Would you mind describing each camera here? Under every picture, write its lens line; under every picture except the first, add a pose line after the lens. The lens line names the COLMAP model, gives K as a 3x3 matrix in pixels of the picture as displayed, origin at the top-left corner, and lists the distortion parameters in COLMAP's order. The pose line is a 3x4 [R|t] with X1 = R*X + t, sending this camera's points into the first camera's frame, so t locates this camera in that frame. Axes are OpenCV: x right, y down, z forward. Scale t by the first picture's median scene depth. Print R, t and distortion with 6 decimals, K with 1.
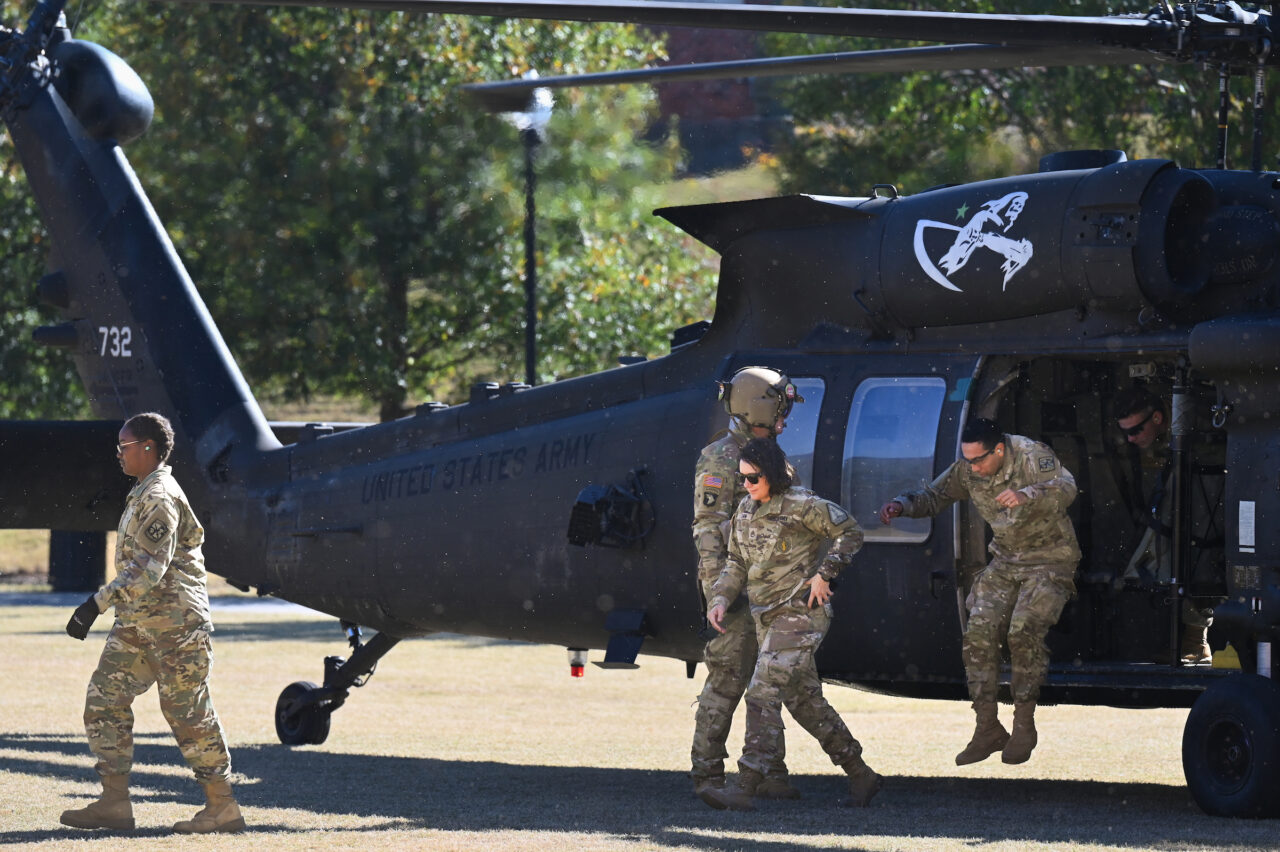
lens RADIAL K [[7562.7, 0, 640.5], [0, 7562.7, 396.9], [0, 0, 1]] dist [0.004513, -1.360221]
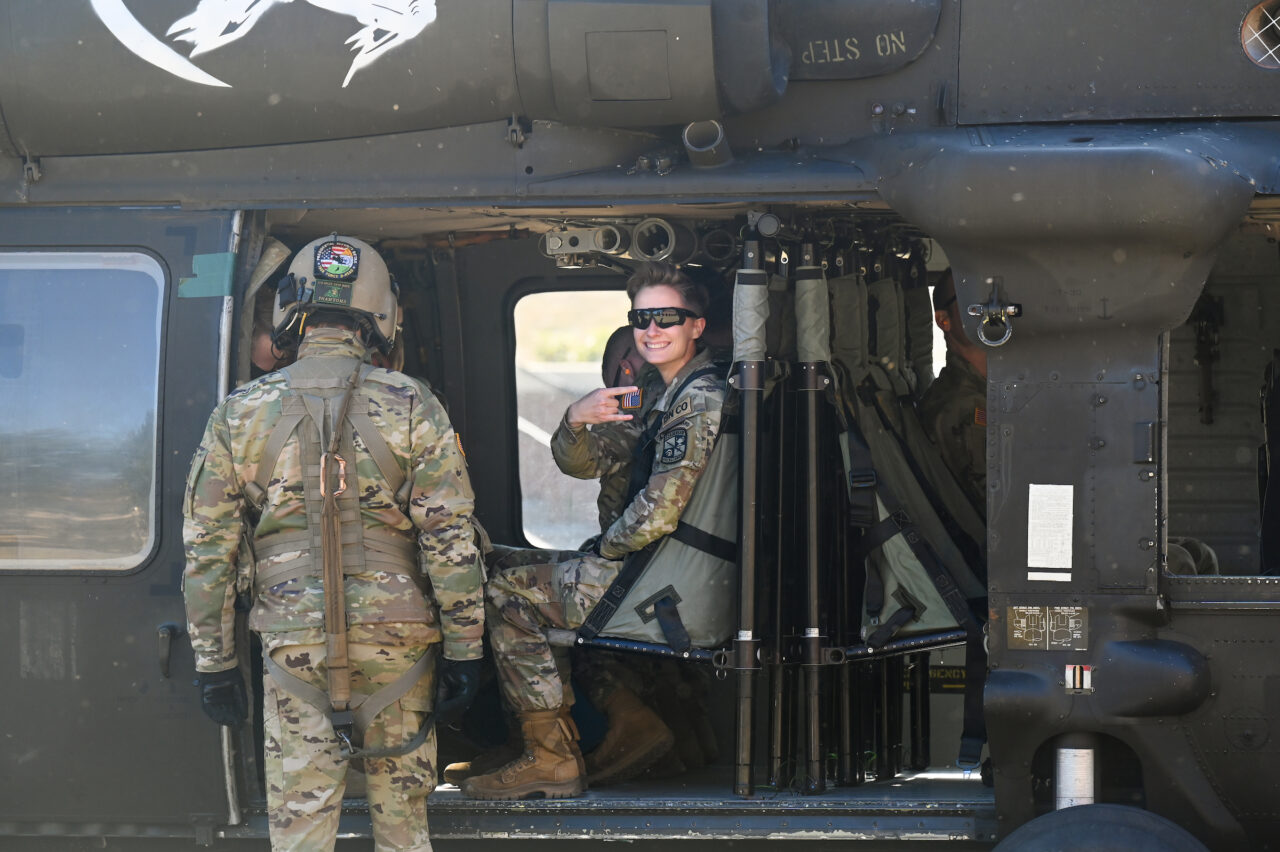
lens RADIAL K [[7562.7, 0, 640.5], [0, 7562.7, 396.9], [0, 0, 1]] dist [0.004513, -1.360221]
pose [[0.765857, 0.000950, 0.643011, -0.273769], [-0.002694, 0.999995, 0.001731, 0.006510], [-0.643006, -0.003058, 0.765855, 0.587834]]
